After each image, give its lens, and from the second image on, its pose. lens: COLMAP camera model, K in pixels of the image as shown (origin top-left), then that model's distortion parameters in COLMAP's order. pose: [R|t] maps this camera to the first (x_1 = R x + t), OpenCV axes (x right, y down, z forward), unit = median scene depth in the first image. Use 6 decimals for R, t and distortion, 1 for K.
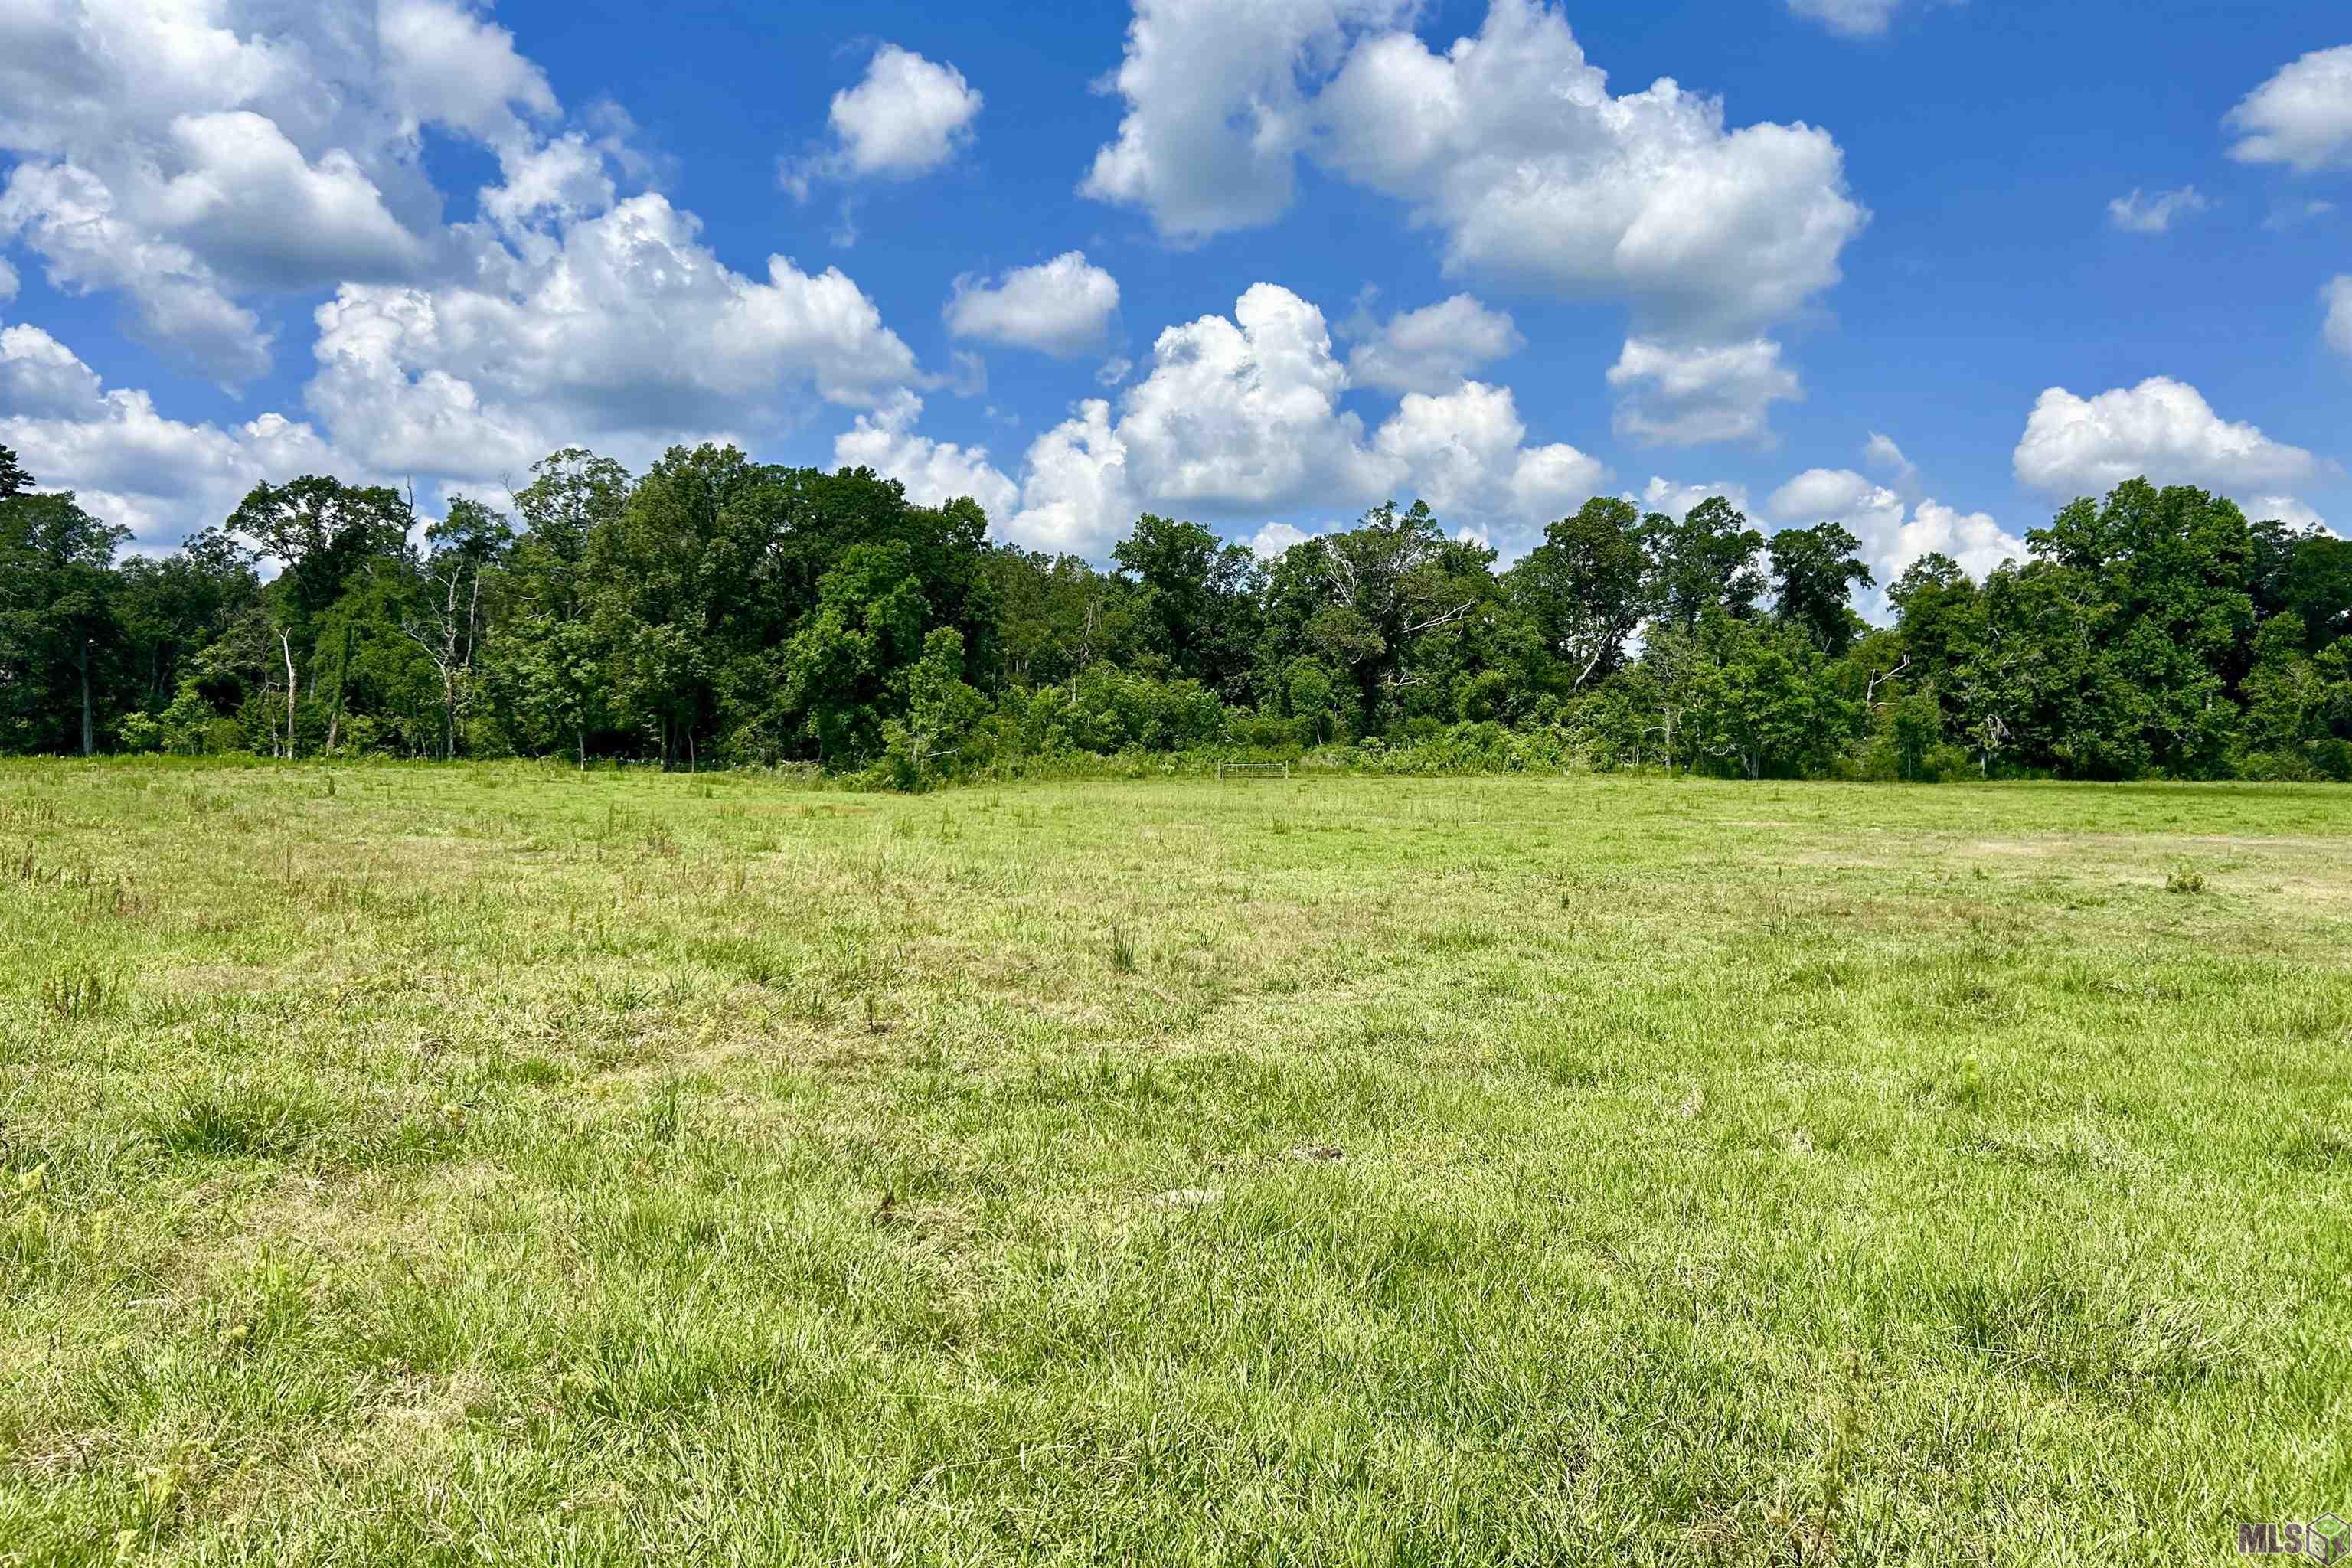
lens RADIAL K [[1727.5, 0, 1167.9], [0, 1727.5, 671.7], [0, 0, 1]] dist [0.078320, -0.127317]
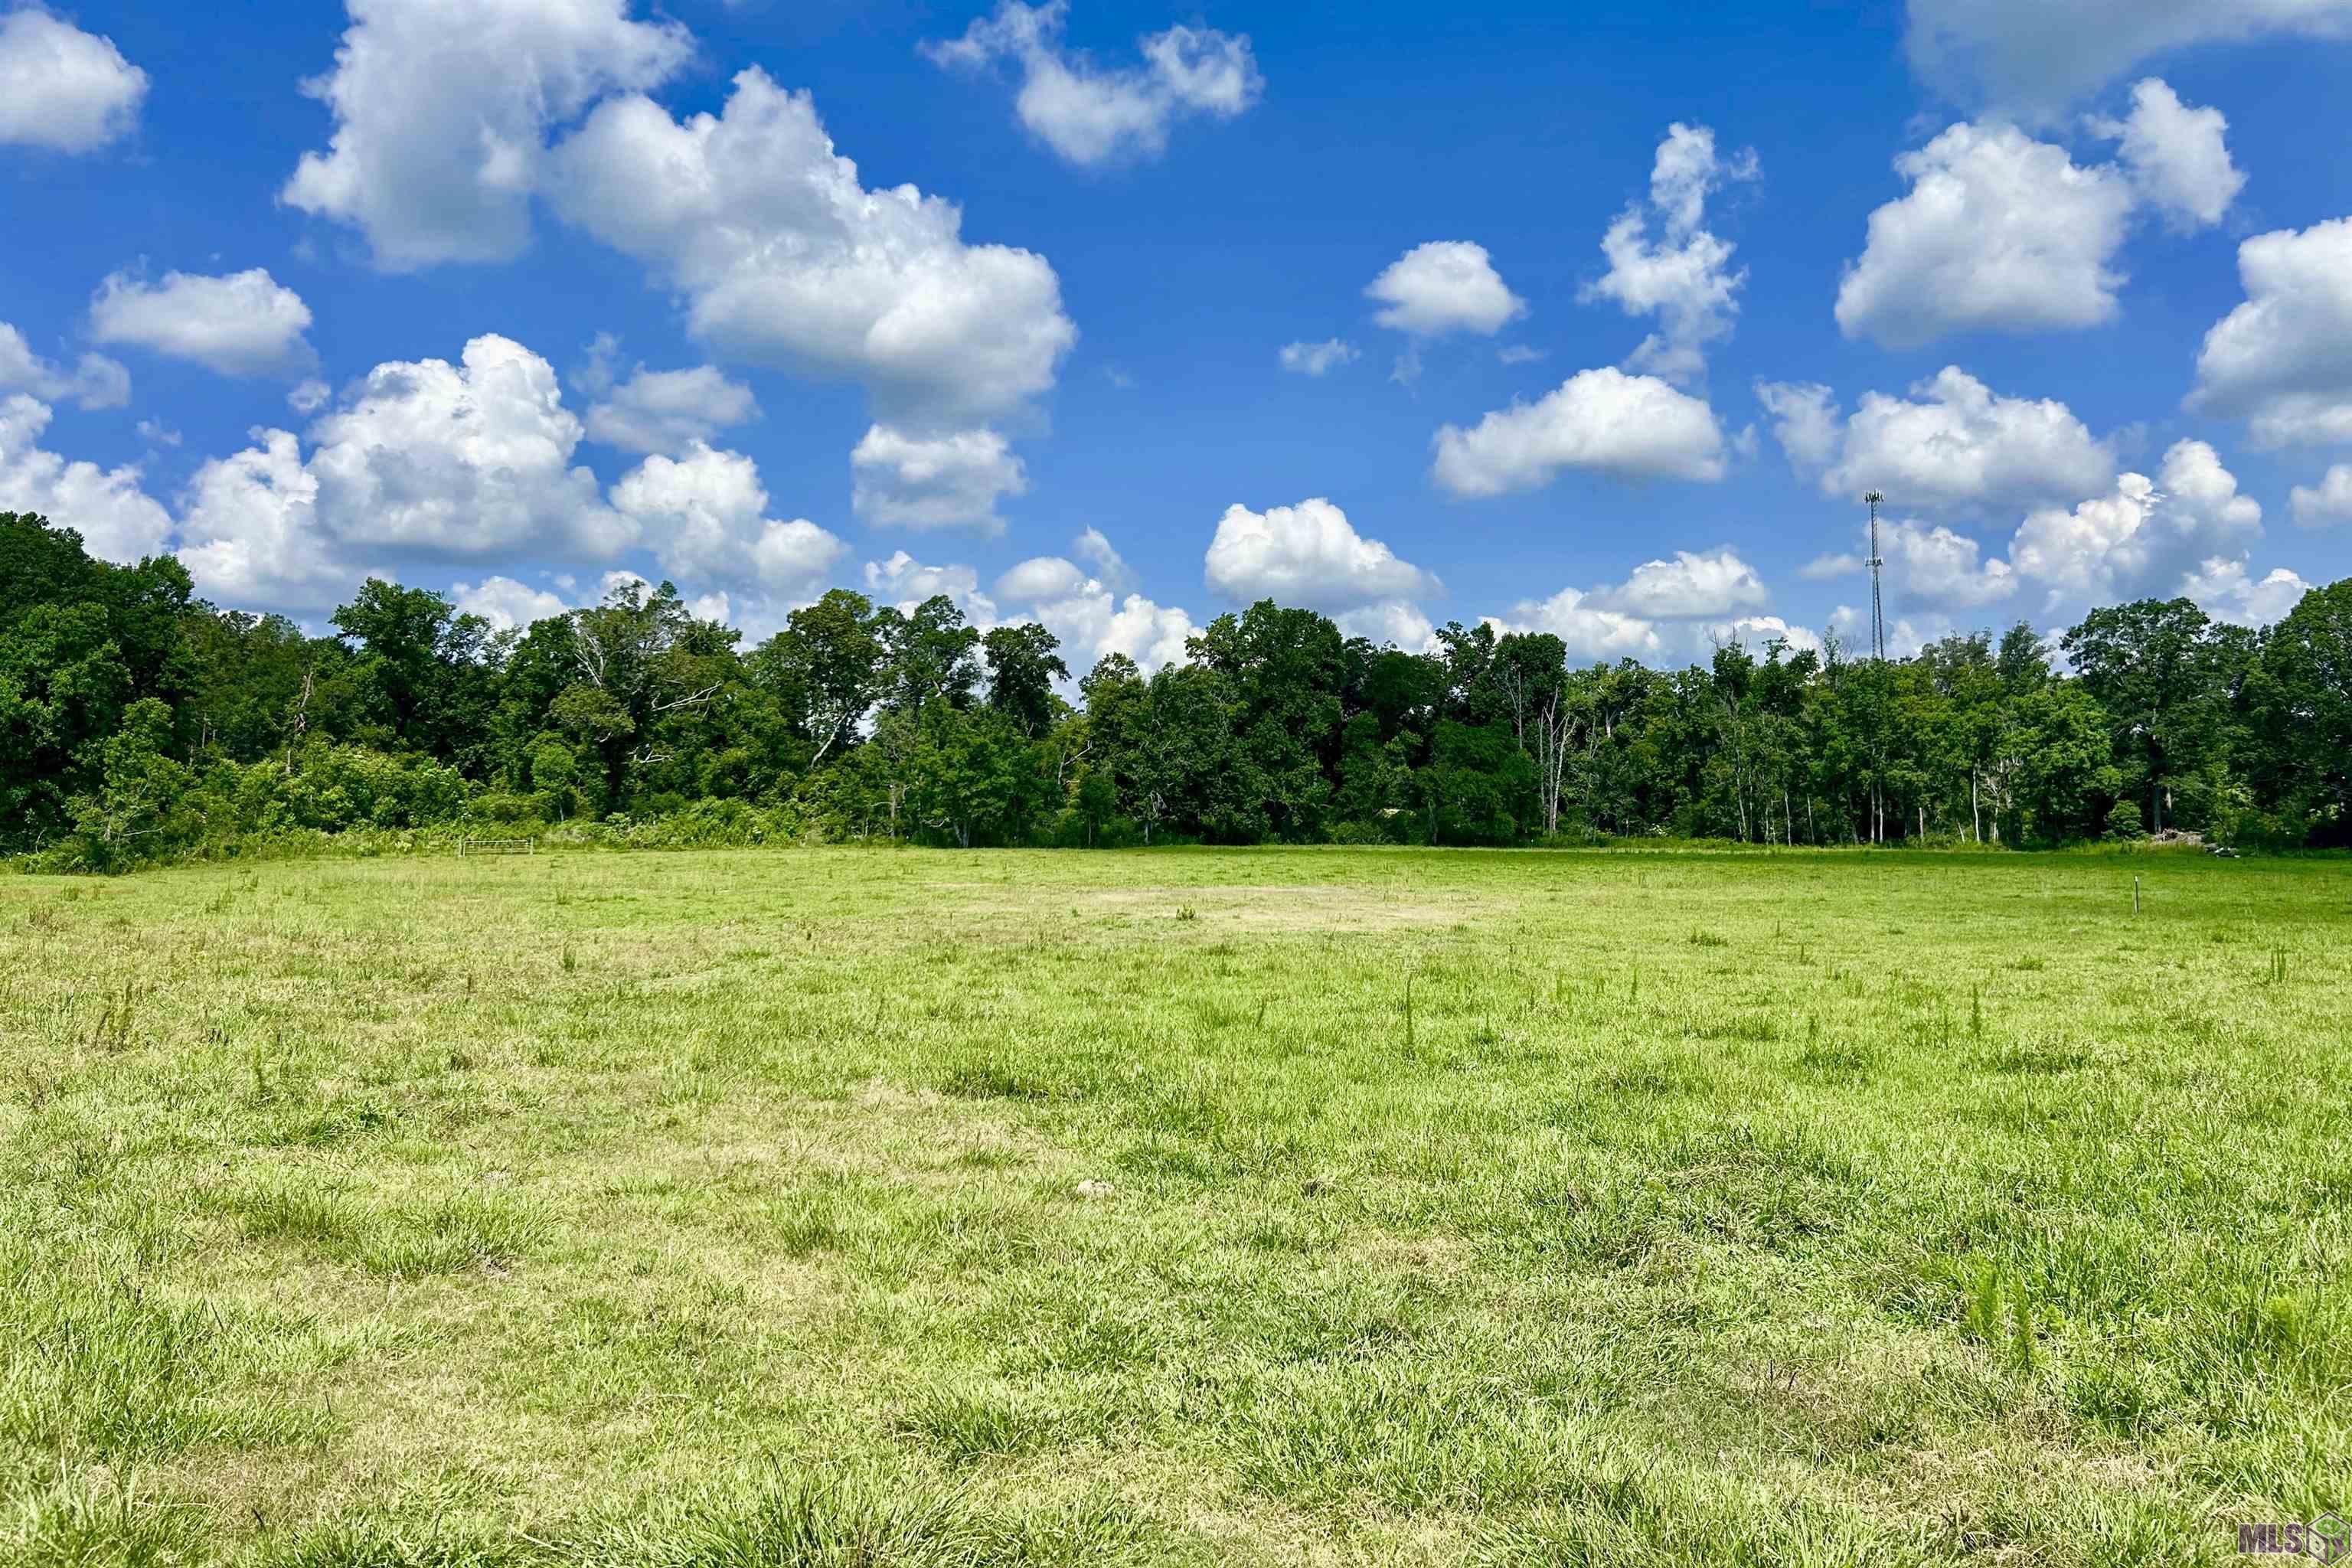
lens RADIAL K [[1727.5, 0, 1167.9], [0, 1727.5, 671.7], [0, 0, 1]] dist [0.078320, -0.127317]
pose [[0.907398, 0.032071, 0.419047, -0.021001], [-0.015453, 0.998956, -0.042990, -0.006468], [-0.419988, 0.032533, 0.906946, -0.084376]]
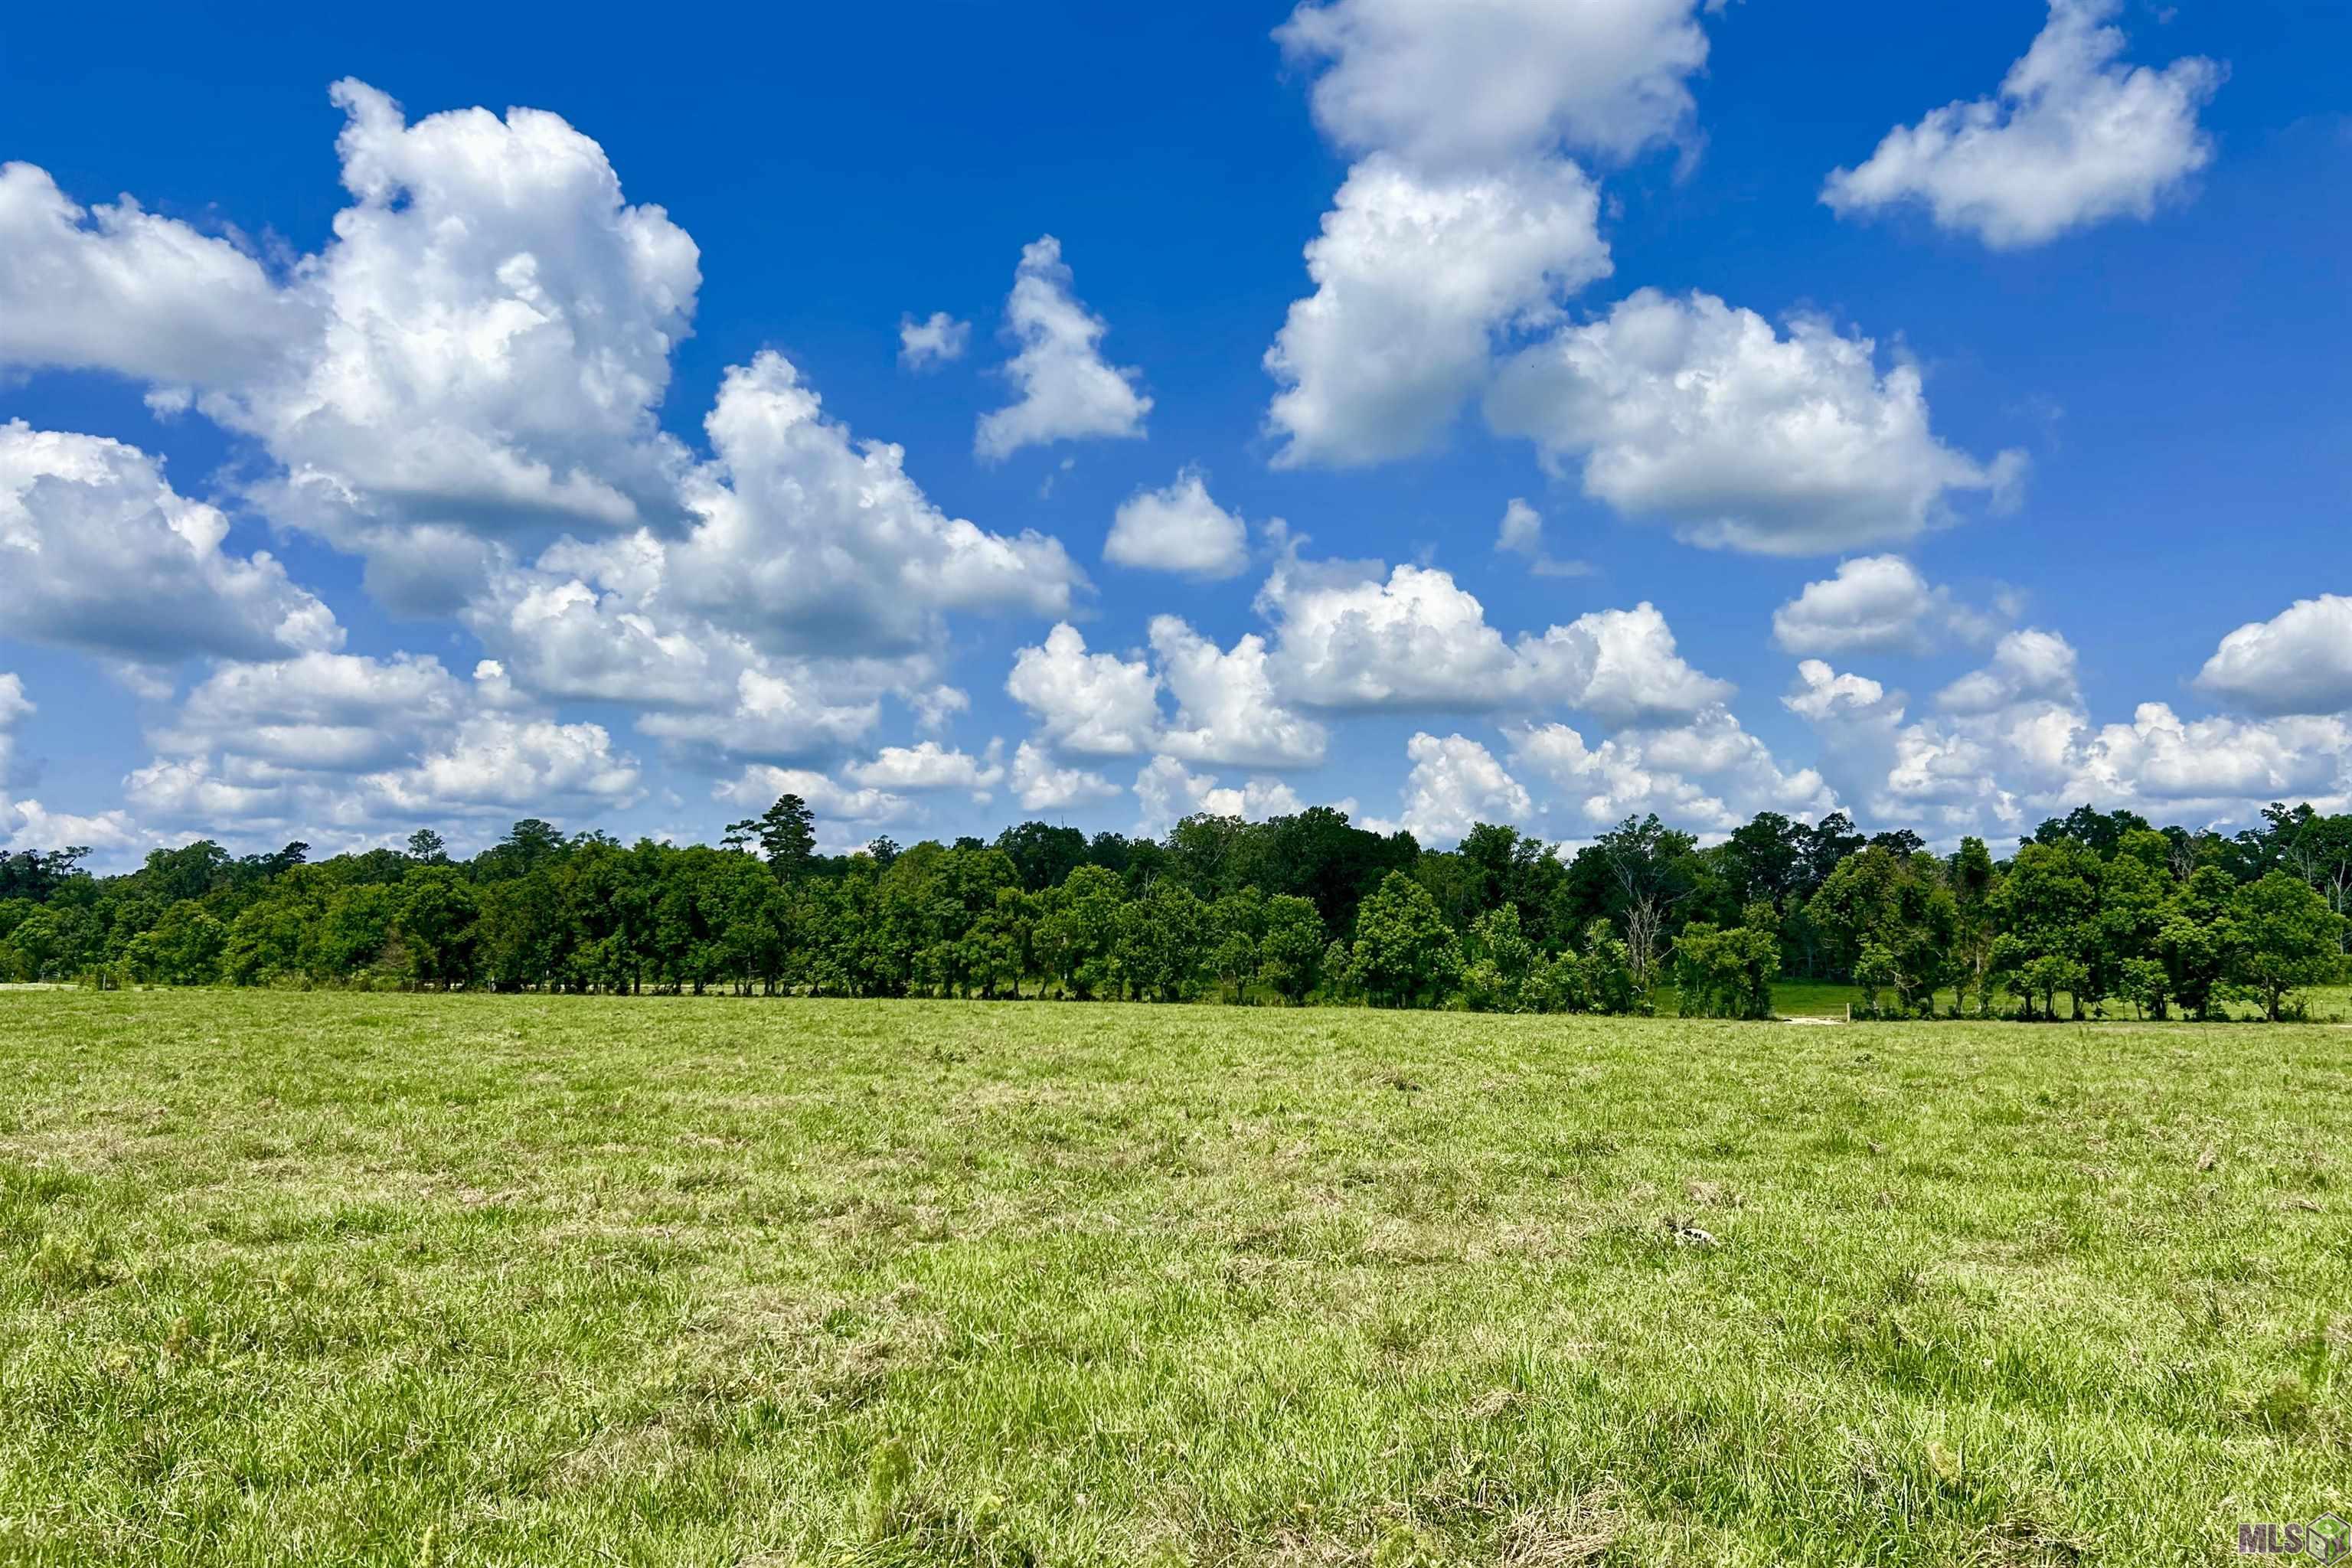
lens RADIAL K [[1733.5, 0, 1190.0], [0, 1733.5, 806.1], [0, 0, 1]] dist [0.086476, -0.164055]
pose [[0.997808, -0.013925, -0.064695, -0.230359], [0.010984, 0.998900, -0.045587, -0.045127], [0.065259, 0.044777, 0.996863, -0.840232]]
